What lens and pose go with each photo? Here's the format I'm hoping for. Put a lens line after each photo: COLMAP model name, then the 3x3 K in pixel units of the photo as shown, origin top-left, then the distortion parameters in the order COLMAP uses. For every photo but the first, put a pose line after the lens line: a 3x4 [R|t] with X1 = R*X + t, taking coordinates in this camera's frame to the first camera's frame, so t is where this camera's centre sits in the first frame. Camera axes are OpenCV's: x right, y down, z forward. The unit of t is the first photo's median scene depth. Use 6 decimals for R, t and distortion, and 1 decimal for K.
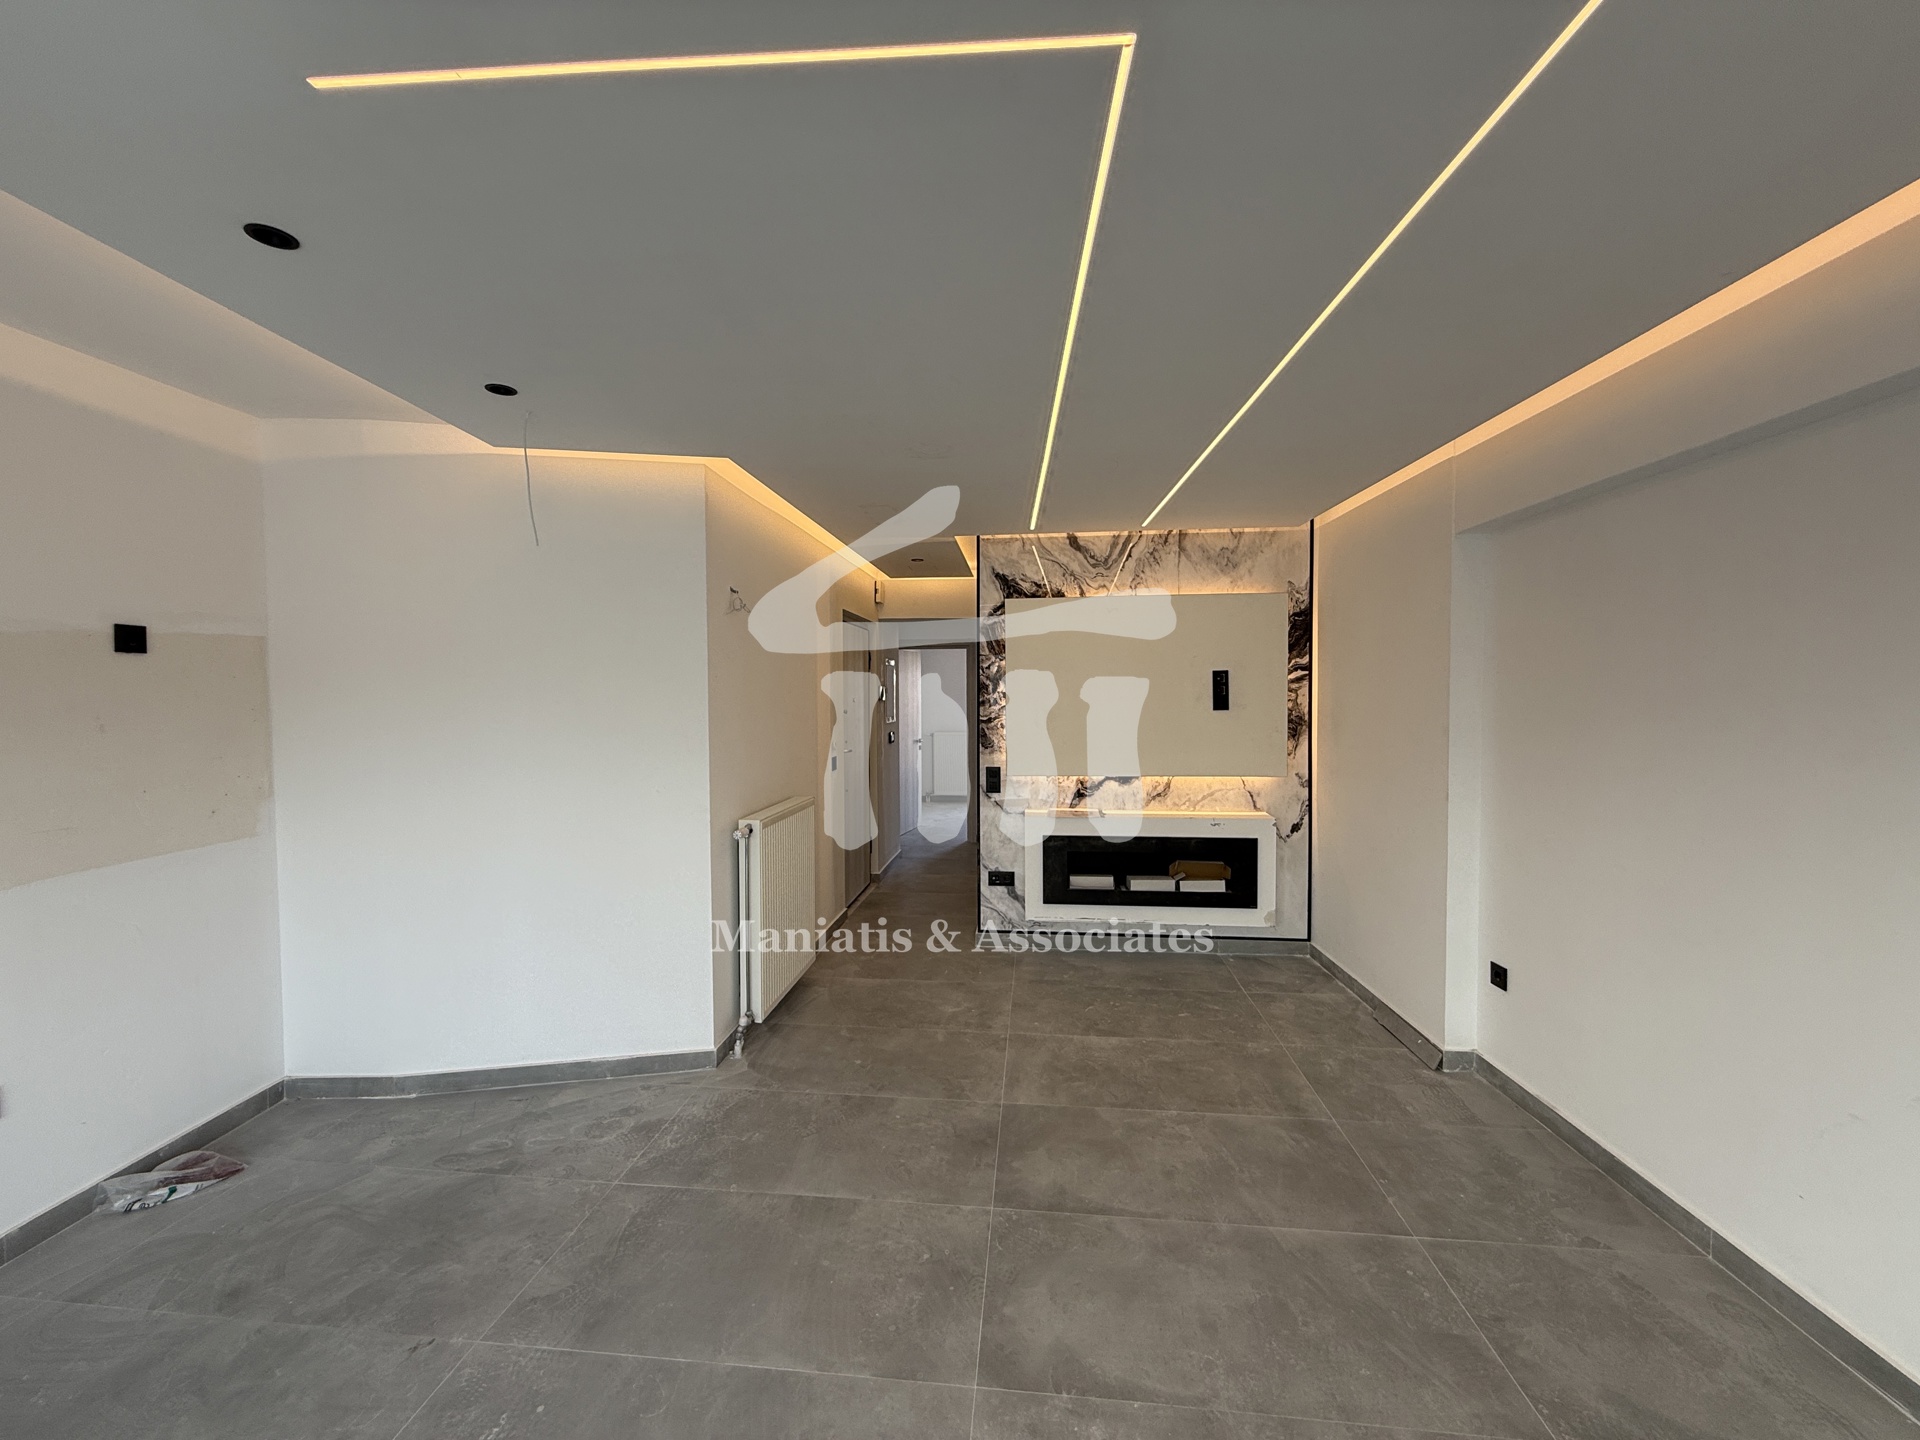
lens RADIAL K [[761.3, 0, 953.9], [0, 761.3, 720.1], [0, 0, 1]] dist [-0.003034, 0.000581]
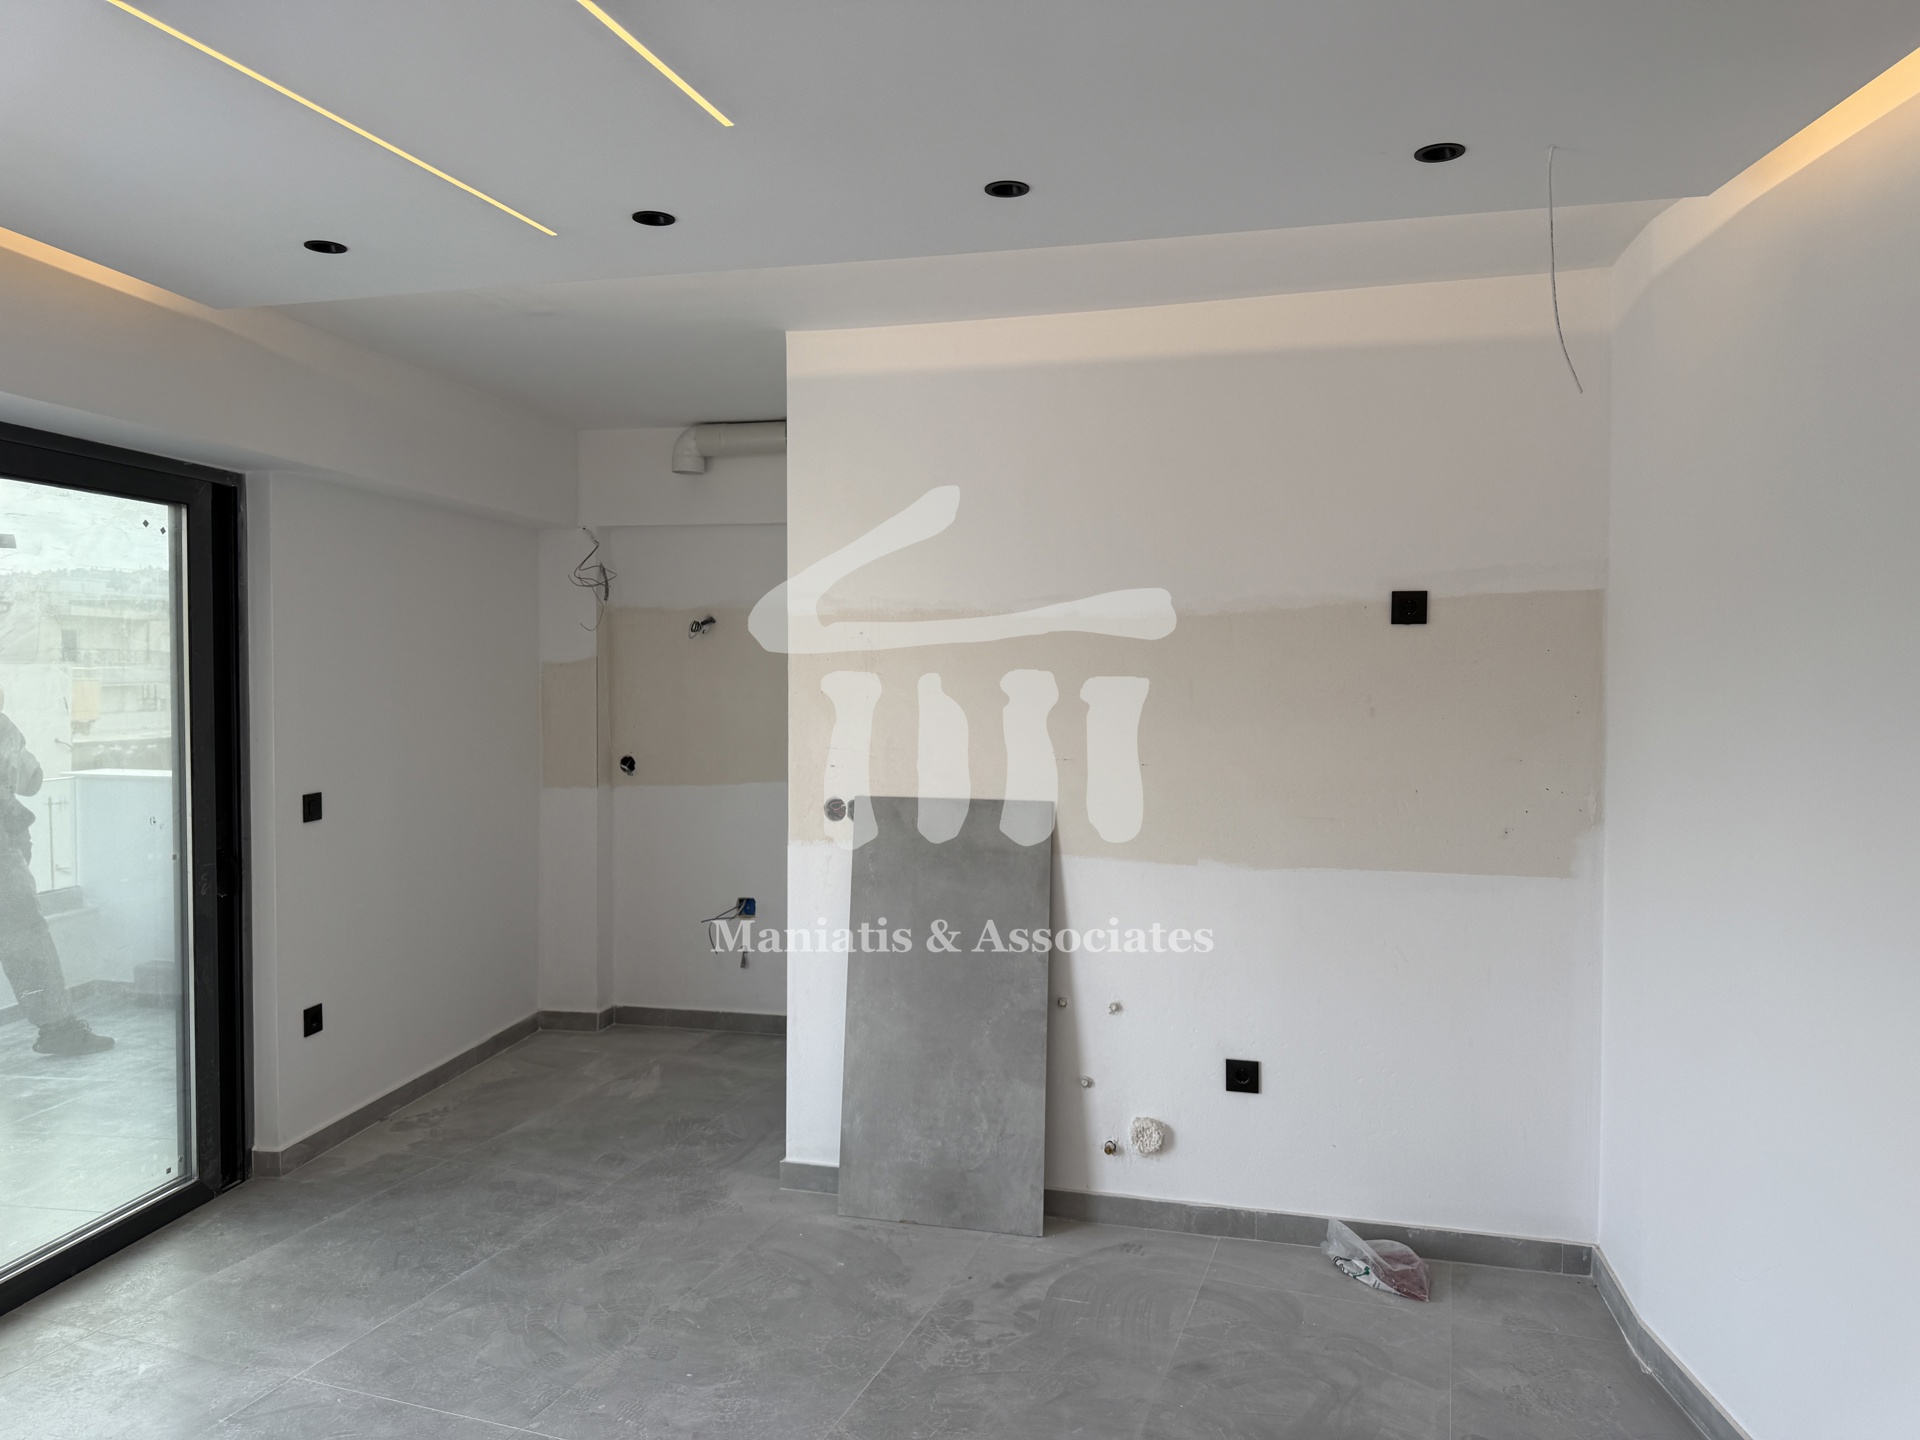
lens RADIAL K [[1350.2, 0, 962.2], [0, 1350.2, 692.2], [0, 0, 1]] dist [0.029573, -0.035116]
pose [[-0.233919, 0.017436, -0.972100, 0.413609], [-0.037298, 0.998942, 0.026893, -0.029223], [0.971540, 0.042549, -0.233021, 0.729206]]
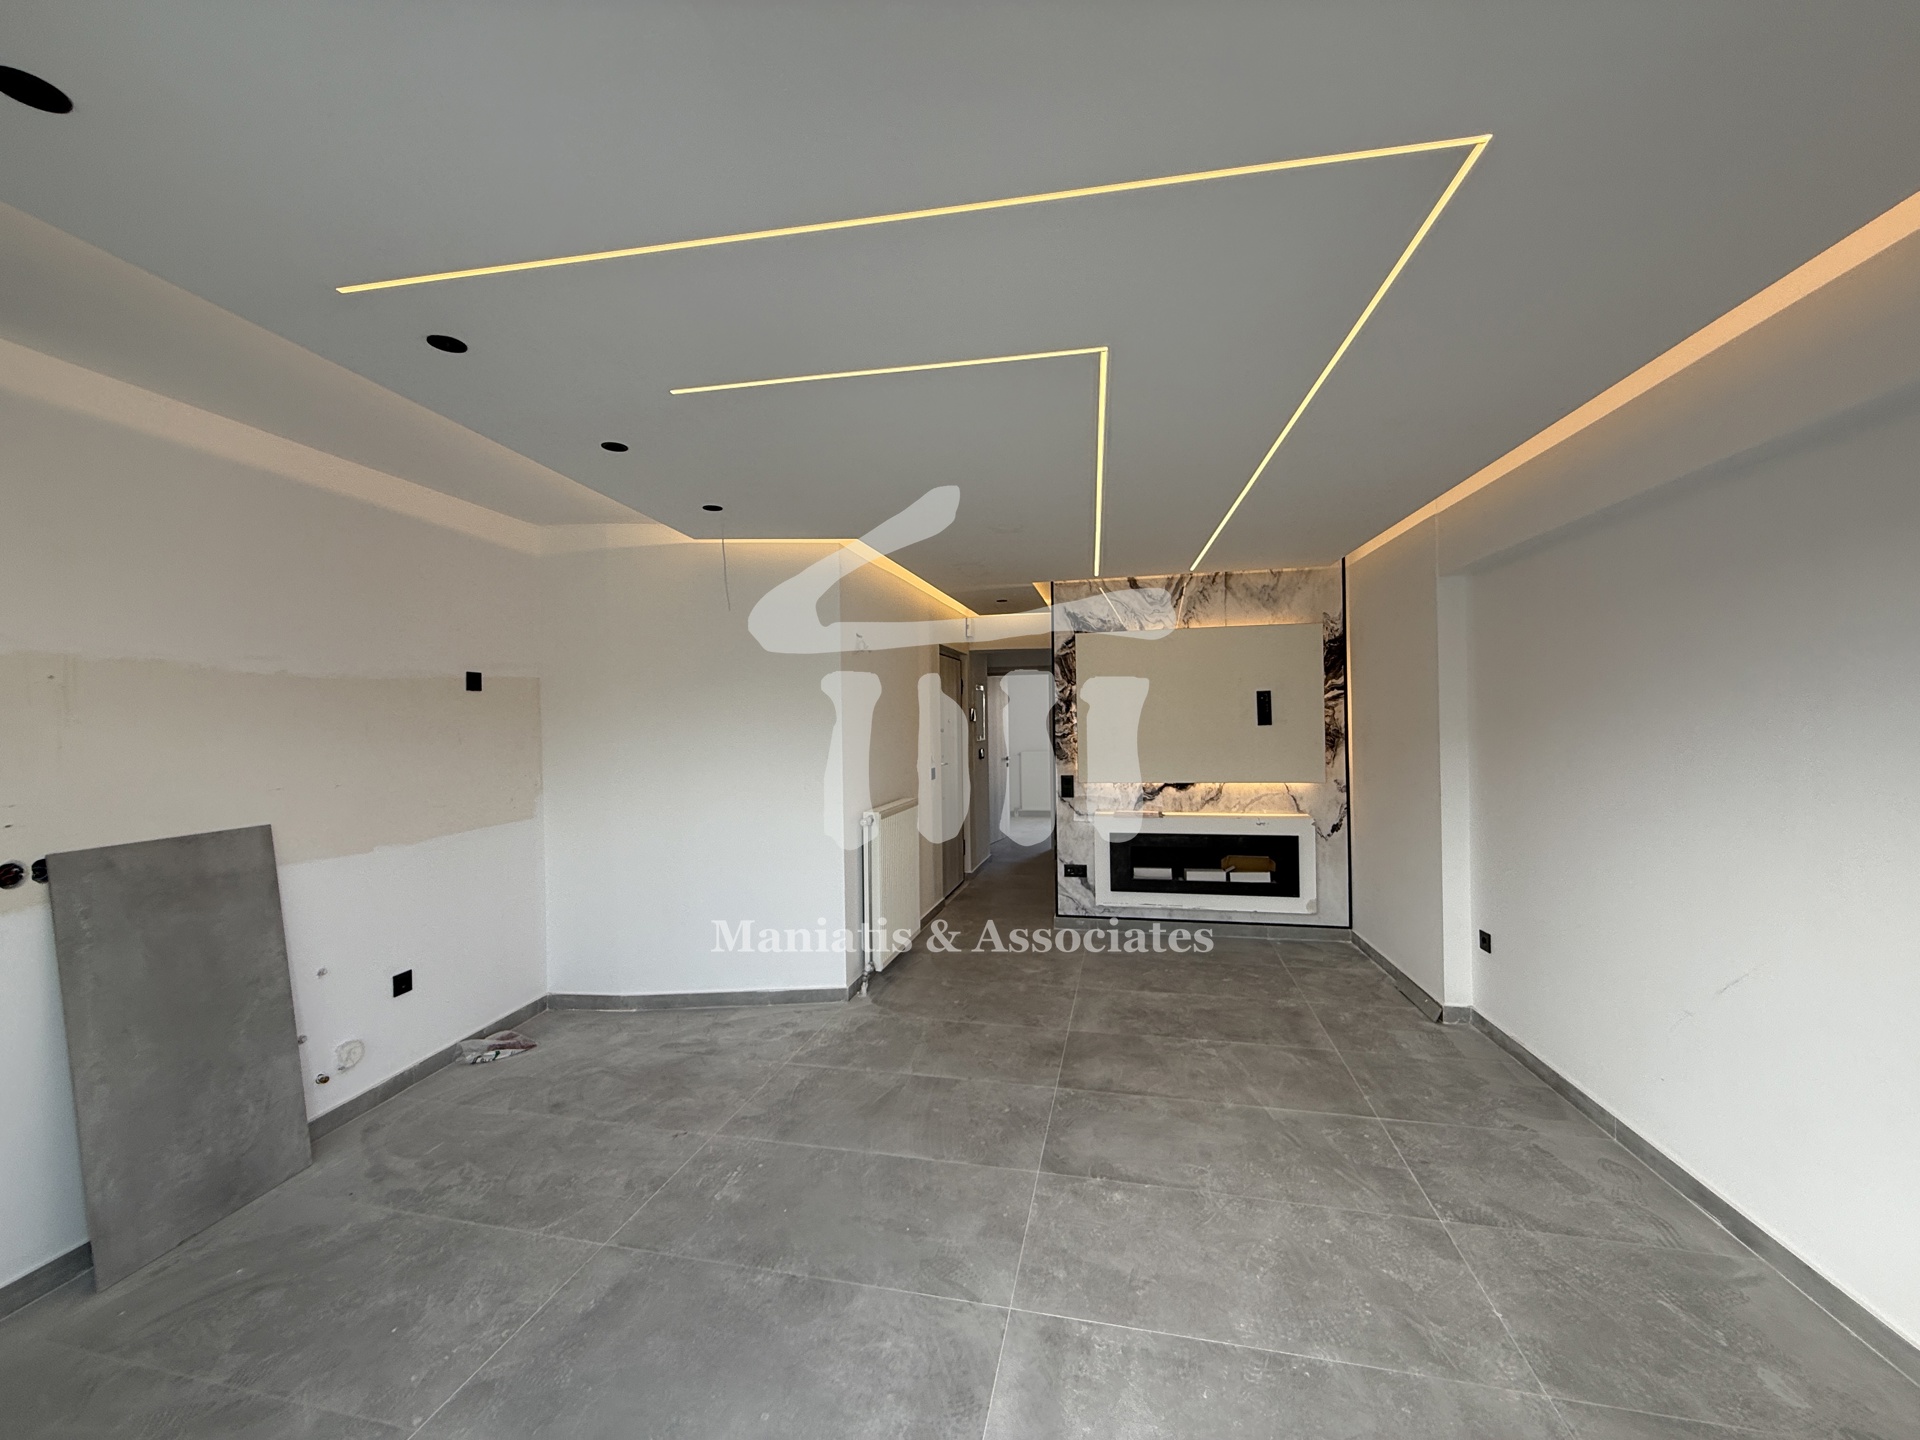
lens RADIAL K [[761.3, 0, 954.9], [0, 761.3, 719.9], [0, 0, 1]] dist [-0.003034, 0.000581]
pose [[0.992916, -0.011359, -0.118274, 0.031195], [0.007502, 0.999427, -0.033002, 0.020933], [0.118582, 0.031881, 0.992432, -0.315999]]
